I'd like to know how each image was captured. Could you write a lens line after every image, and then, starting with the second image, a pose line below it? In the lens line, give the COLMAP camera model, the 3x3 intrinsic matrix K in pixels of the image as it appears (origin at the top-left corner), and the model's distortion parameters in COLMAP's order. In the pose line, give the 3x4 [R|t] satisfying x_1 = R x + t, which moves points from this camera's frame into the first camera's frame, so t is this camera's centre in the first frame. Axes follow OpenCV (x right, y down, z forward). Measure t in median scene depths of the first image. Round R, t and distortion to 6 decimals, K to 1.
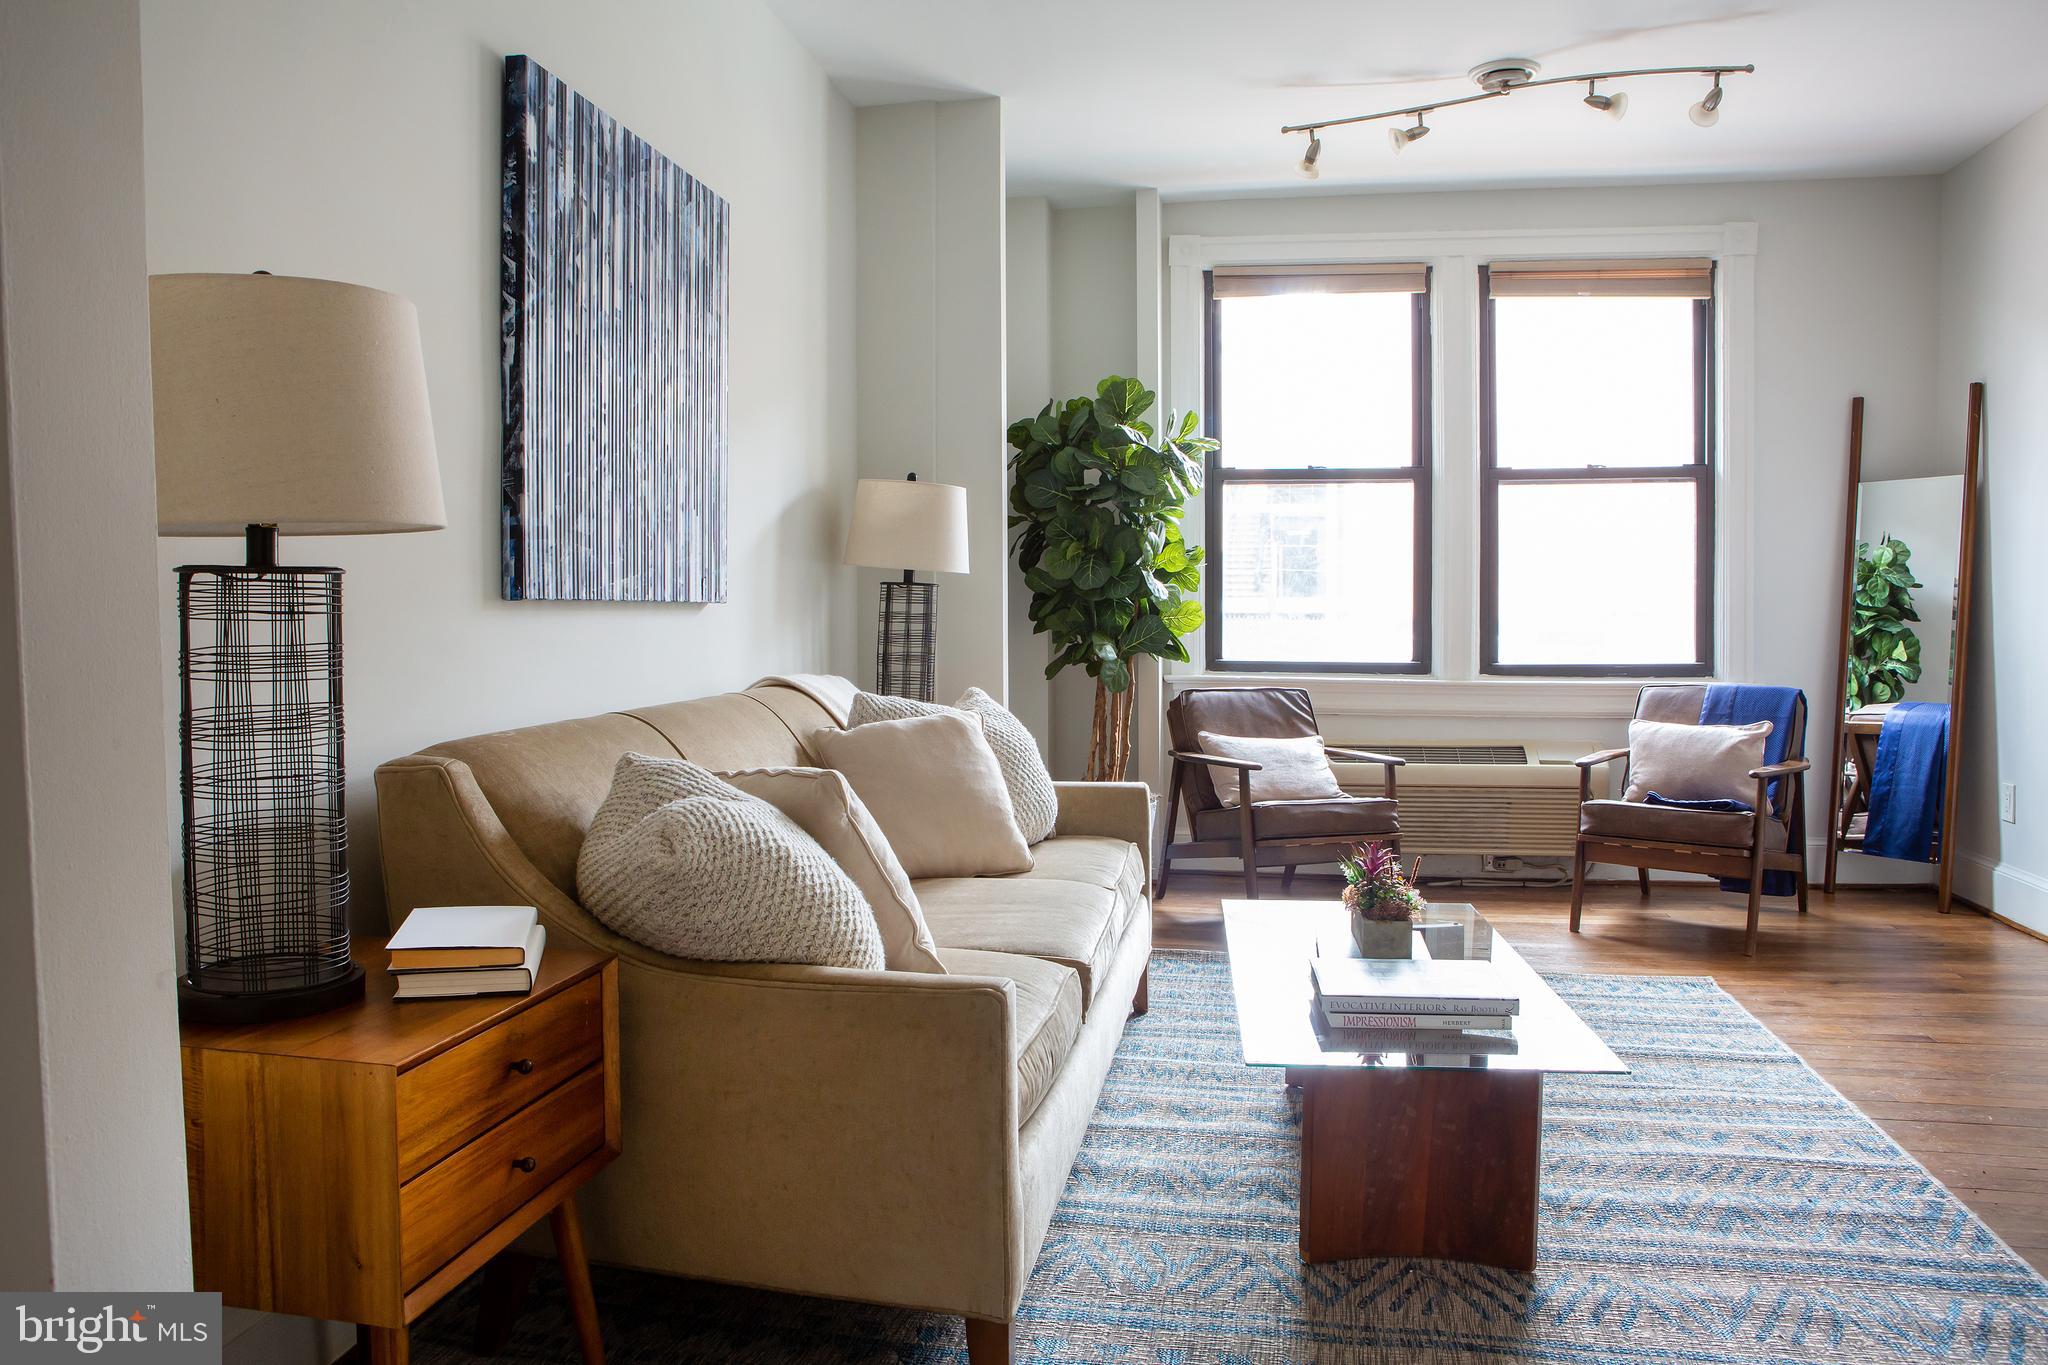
lens RADIAL K [[1426.1, 0, 1004.7], [0, 1426.1, 666.0], [0, 0, 1]] dist [-0.102770, 0.069502]
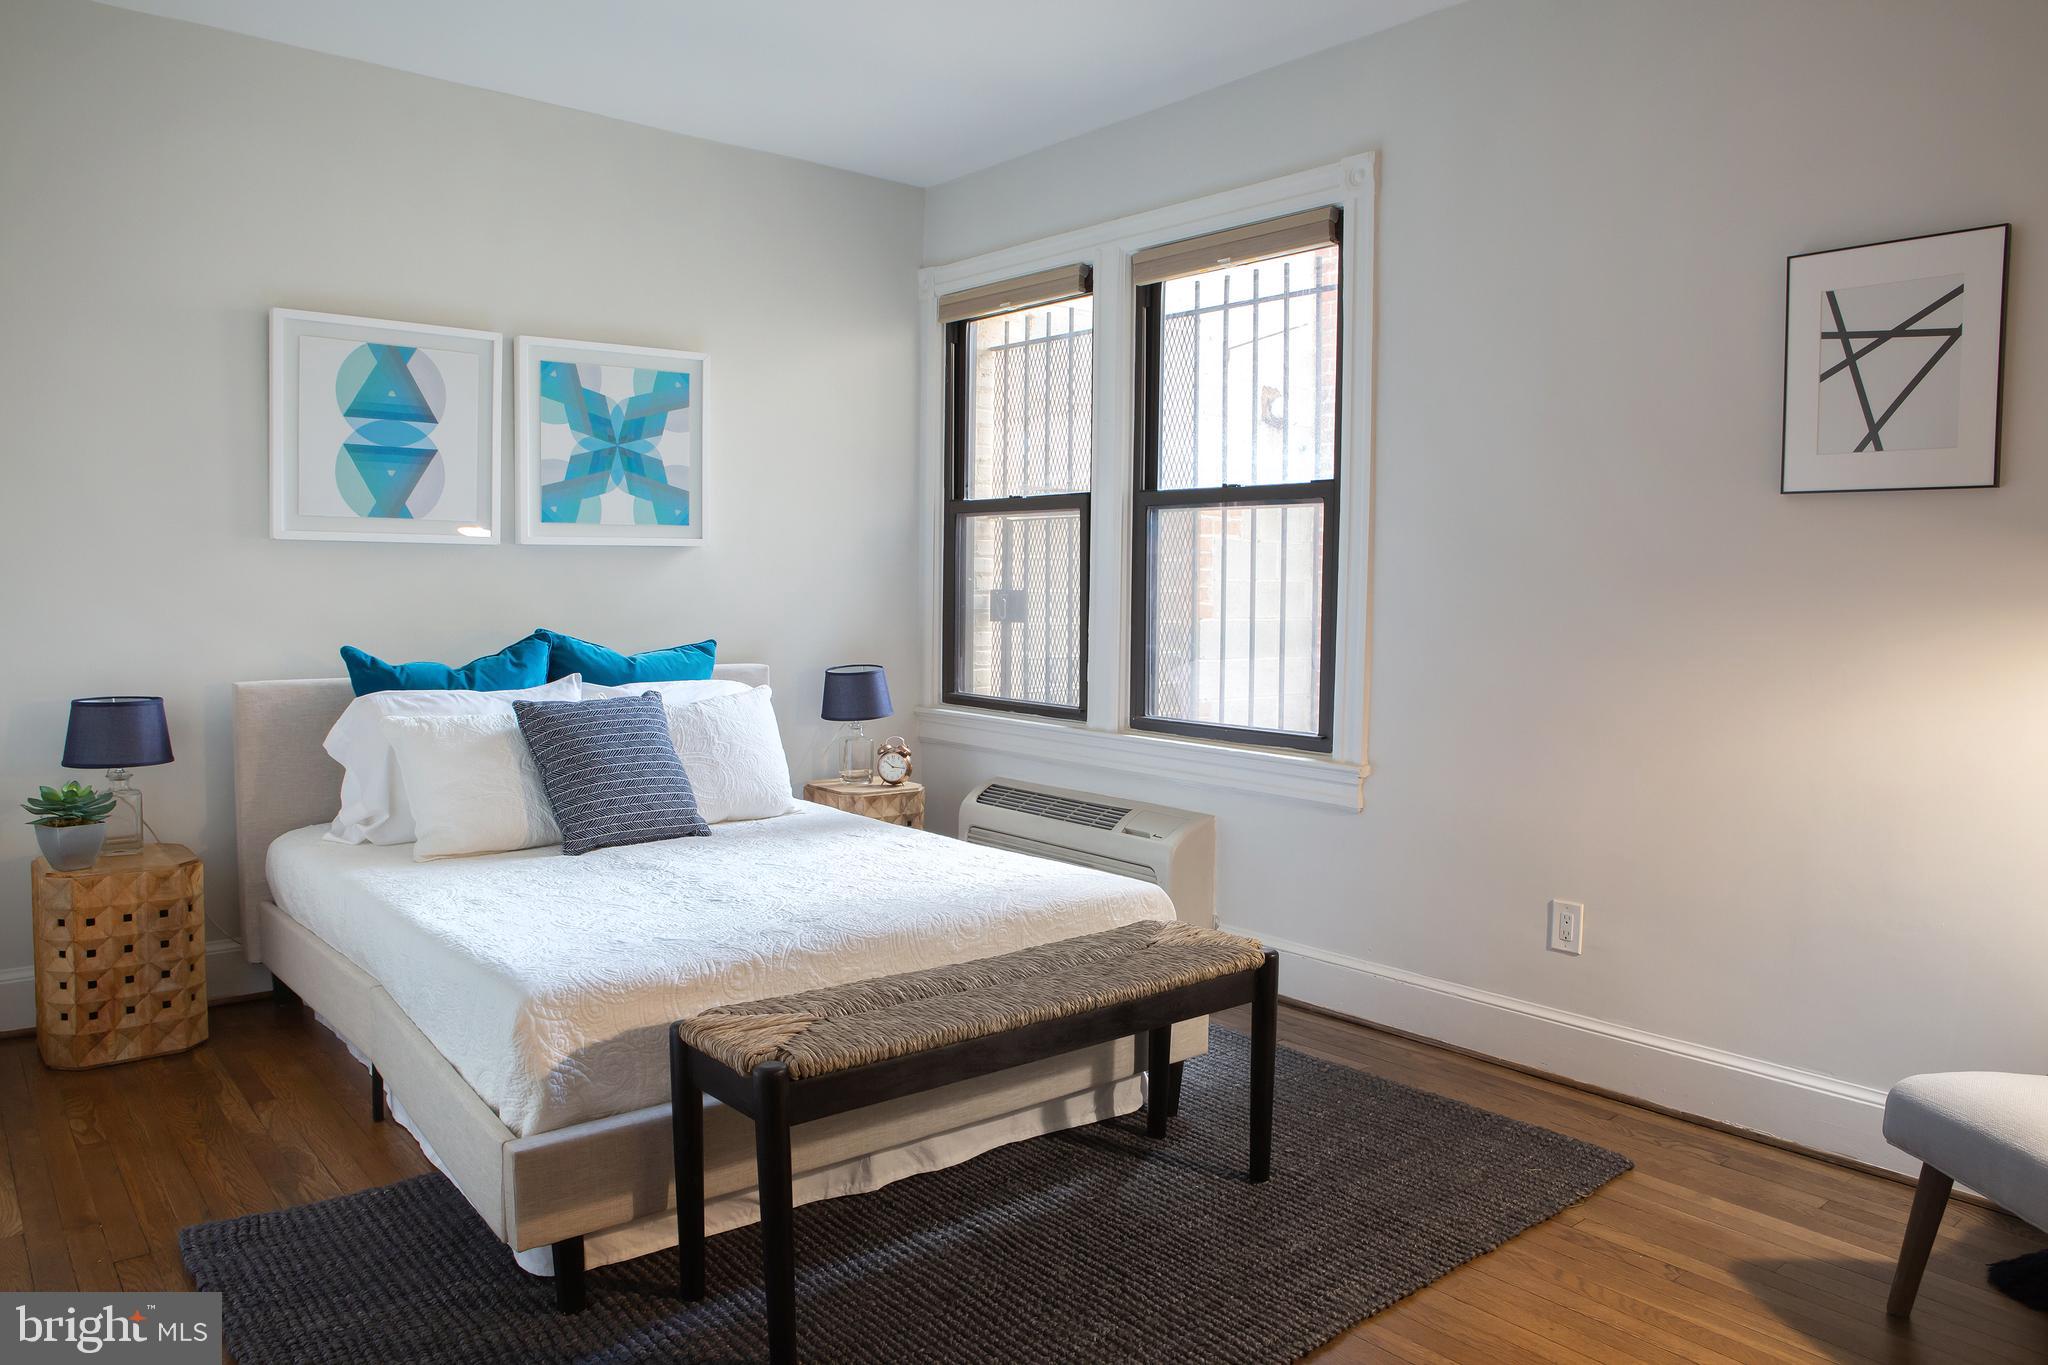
lens RADIAL K [[1426.1, 0, 991.8], [0, 1426.1, 663.1], [0, 0, 1]] dist [-0.102770, 0.069502]
pose [[0.760330, 0.048379, -0.647733, 1.120841], [-0.031793, 0.998799, 0.037279, -0.085619], [0.648758, -0.007751, 0.760955, 0.361780]]
